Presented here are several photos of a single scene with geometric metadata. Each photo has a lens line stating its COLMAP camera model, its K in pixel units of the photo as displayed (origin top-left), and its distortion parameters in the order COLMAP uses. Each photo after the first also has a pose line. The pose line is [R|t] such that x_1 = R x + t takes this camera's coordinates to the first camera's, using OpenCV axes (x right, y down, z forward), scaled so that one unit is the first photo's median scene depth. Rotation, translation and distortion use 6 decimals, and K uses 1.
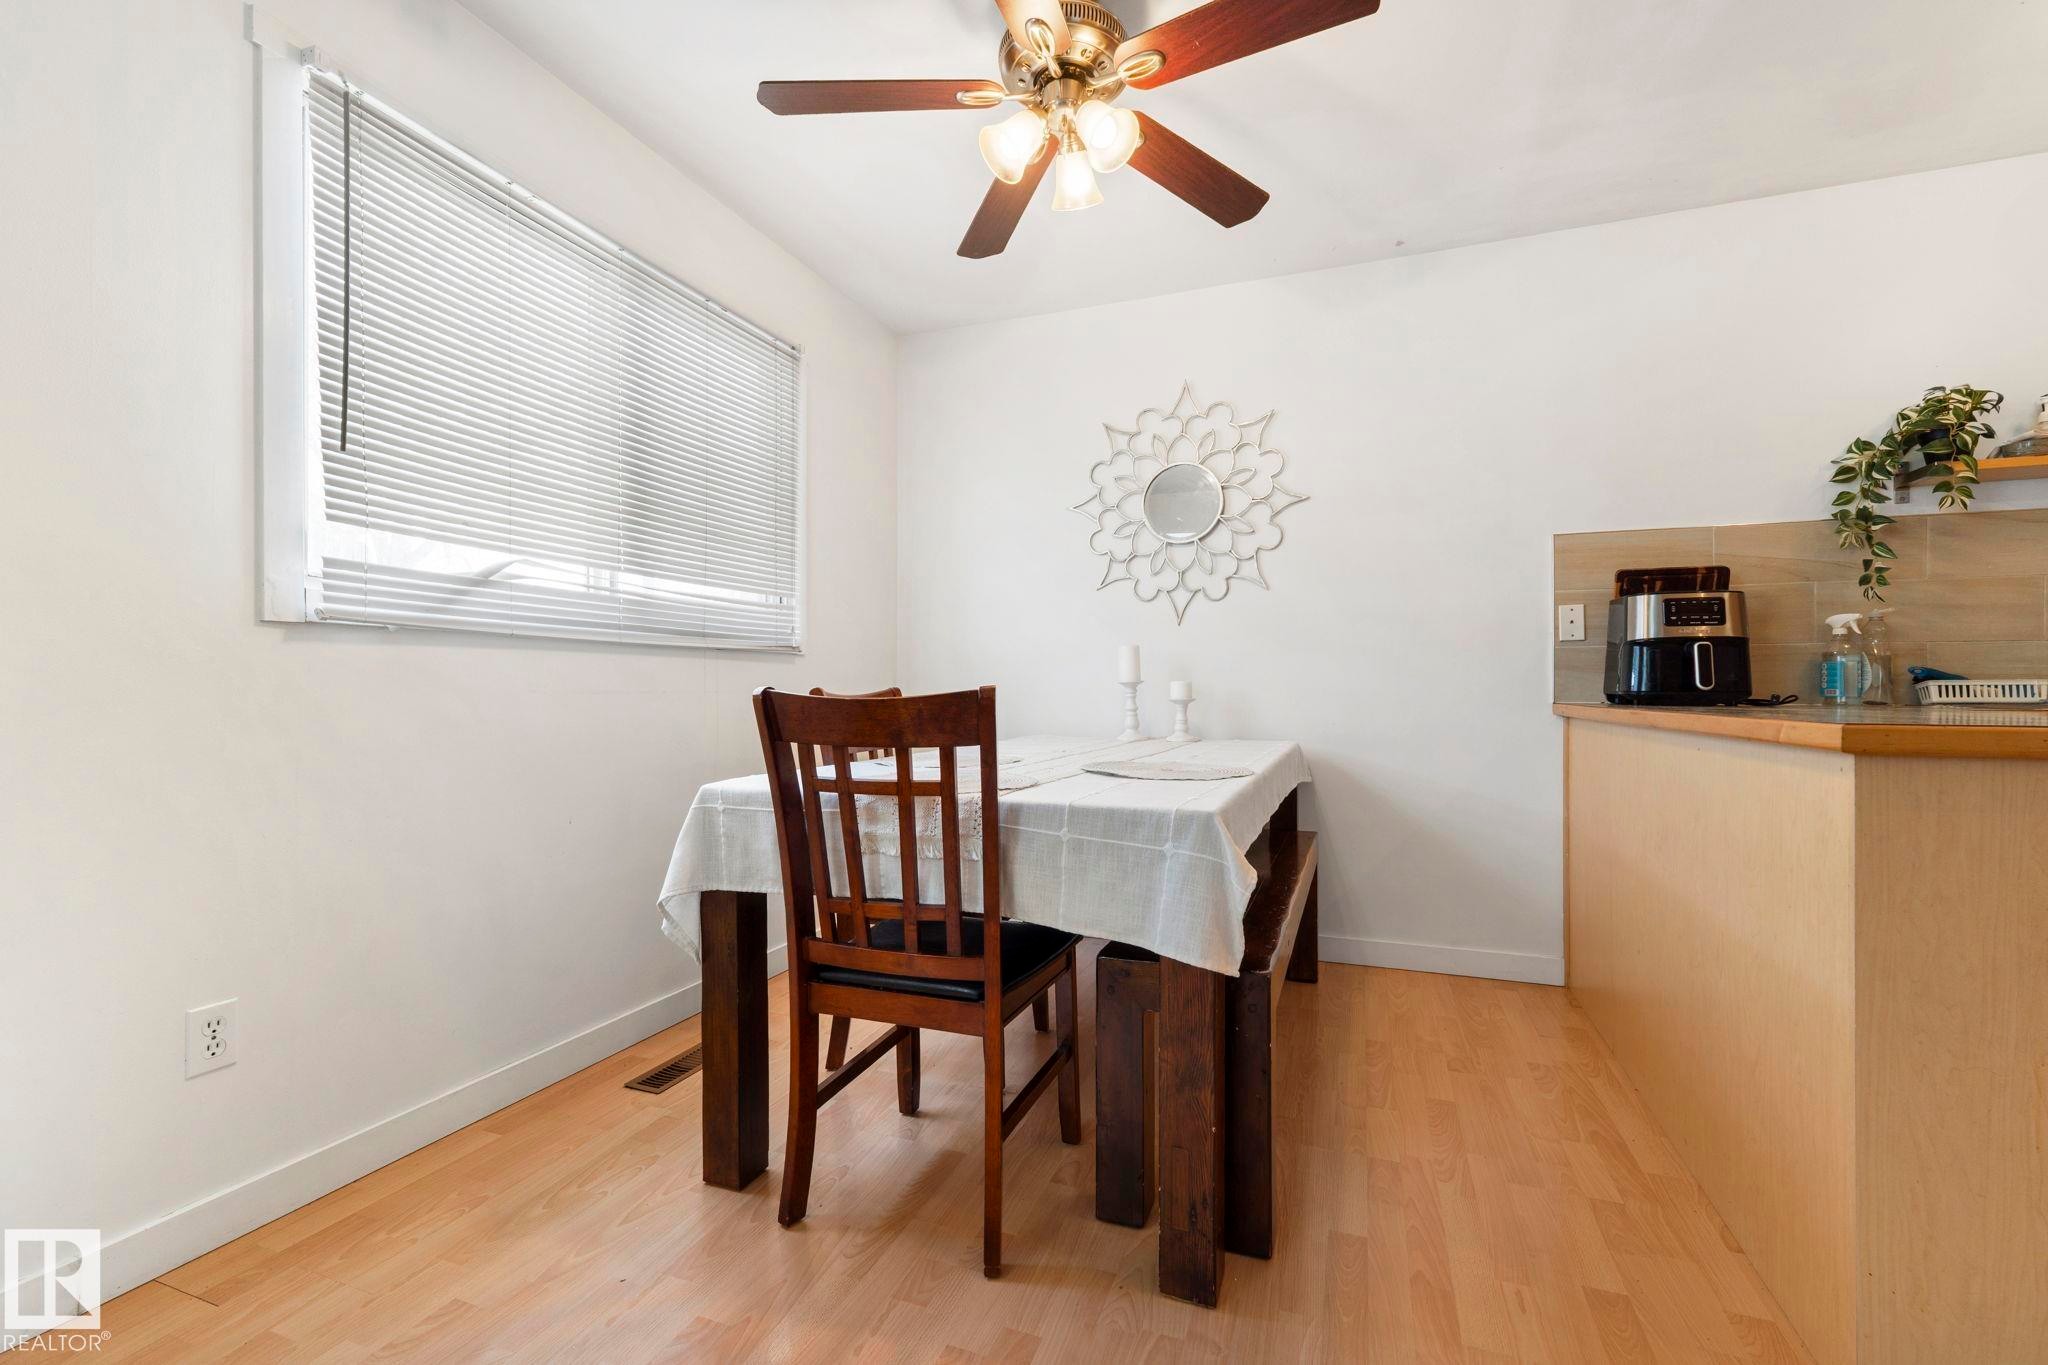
lens RADIAL K [[883.4, 0, 1018.3], [0, 883.4, 687.2], [0, 0, 1]] dist [0.002523, -0.000434]
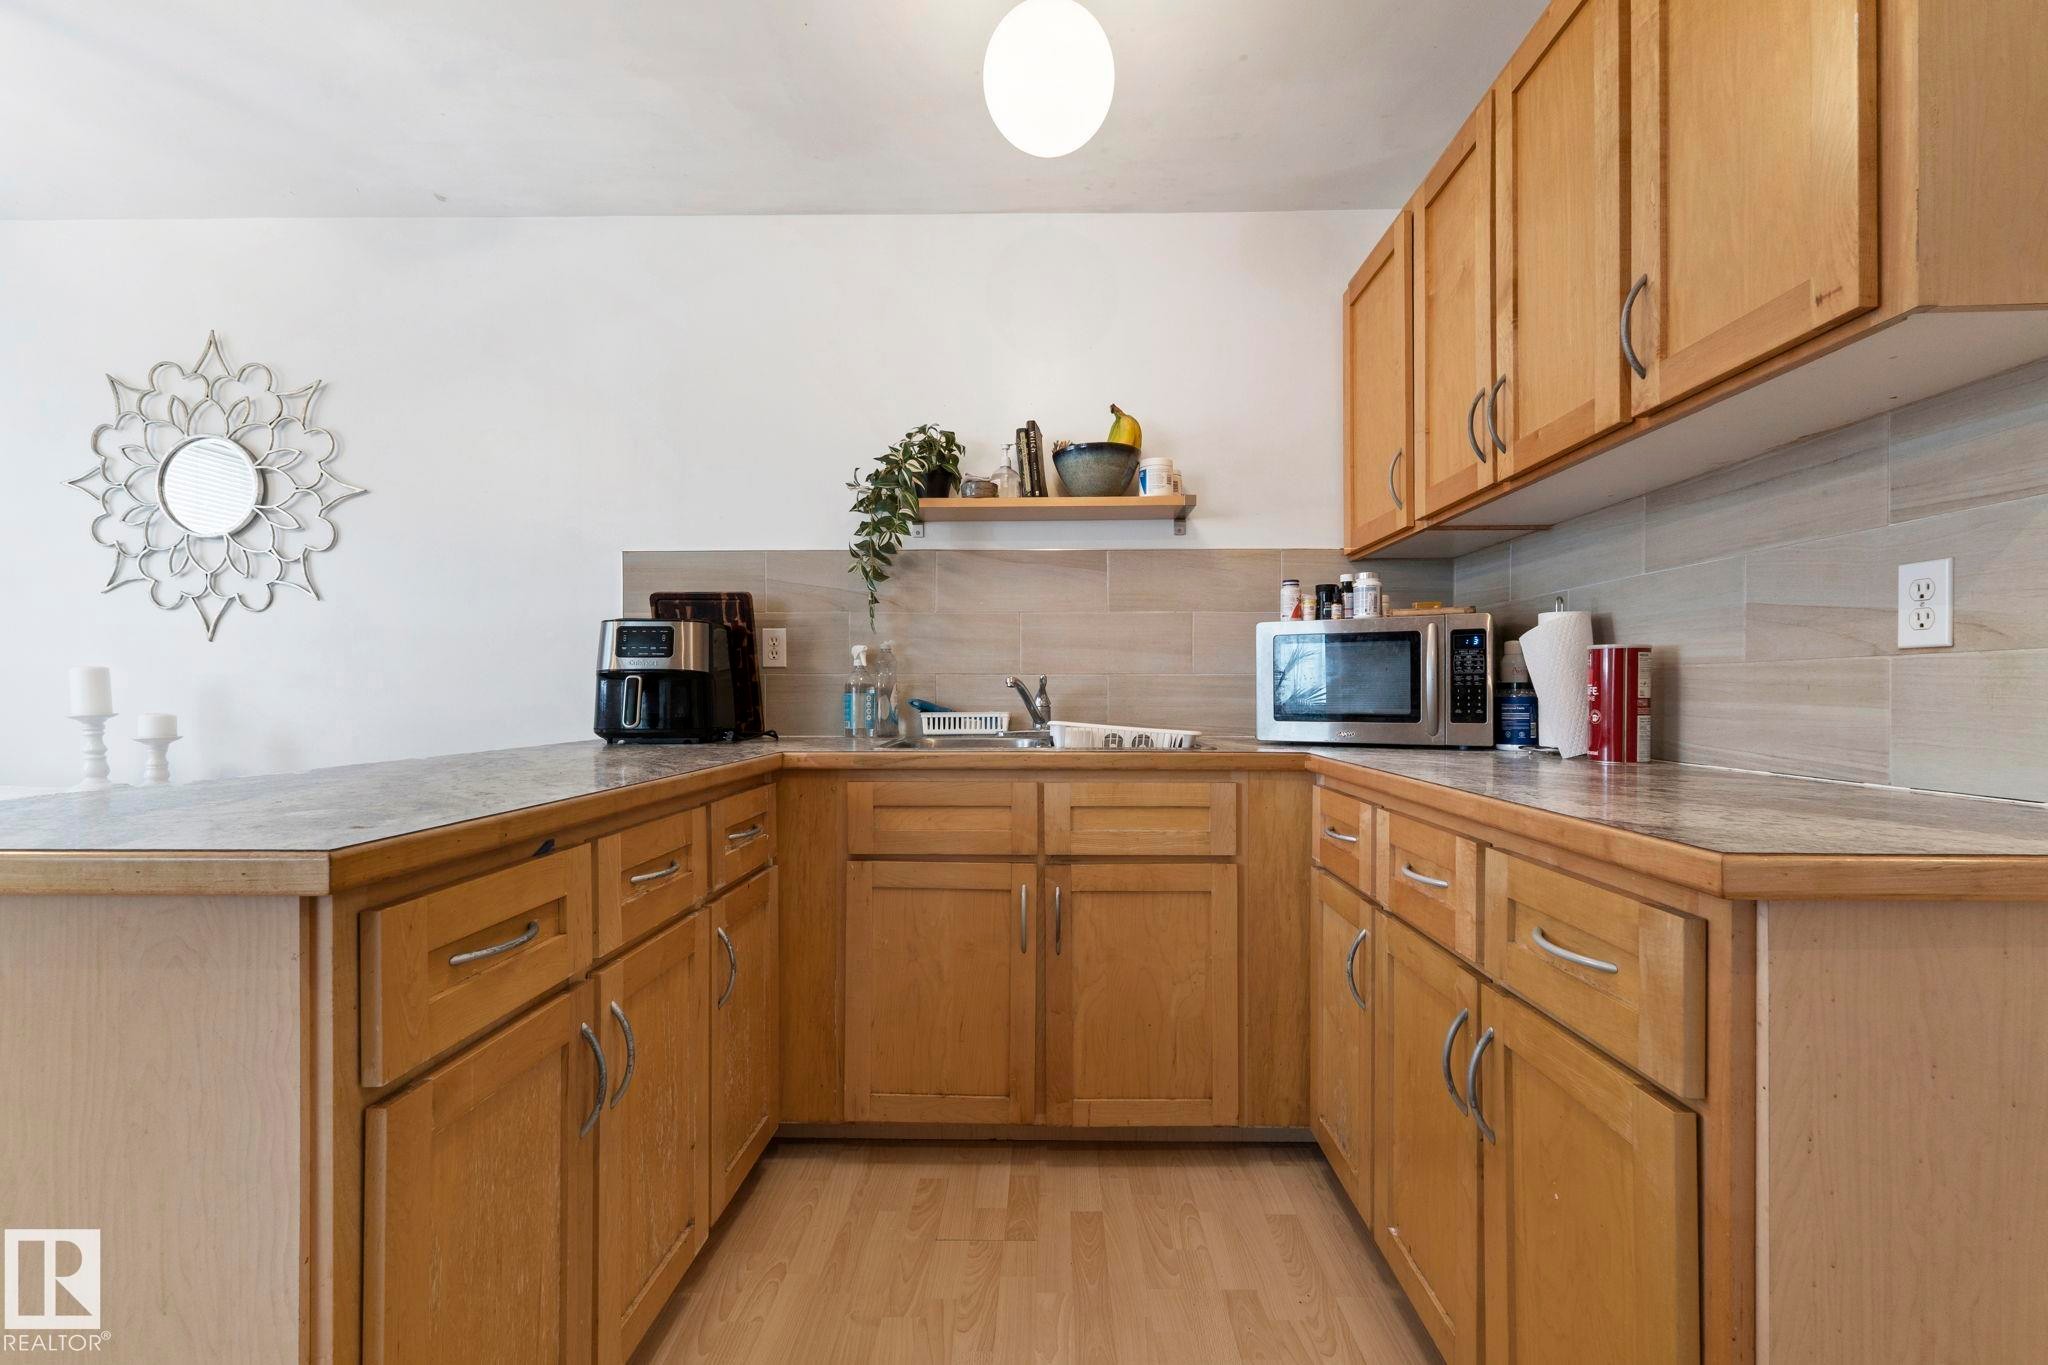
lens RADIAL K [[883.4, 0, 1031.5], [0, 883.4, 687.4], [0, 0, 1]] dist [0.002523, -0.000434]
pose [[0.938749, -0.001290, 0.344599, 0.619808], [0.001683, 0.999998, -0.000843, -0.027884], [-0.344597, 0.001372, 0.938750, 0.005568]]
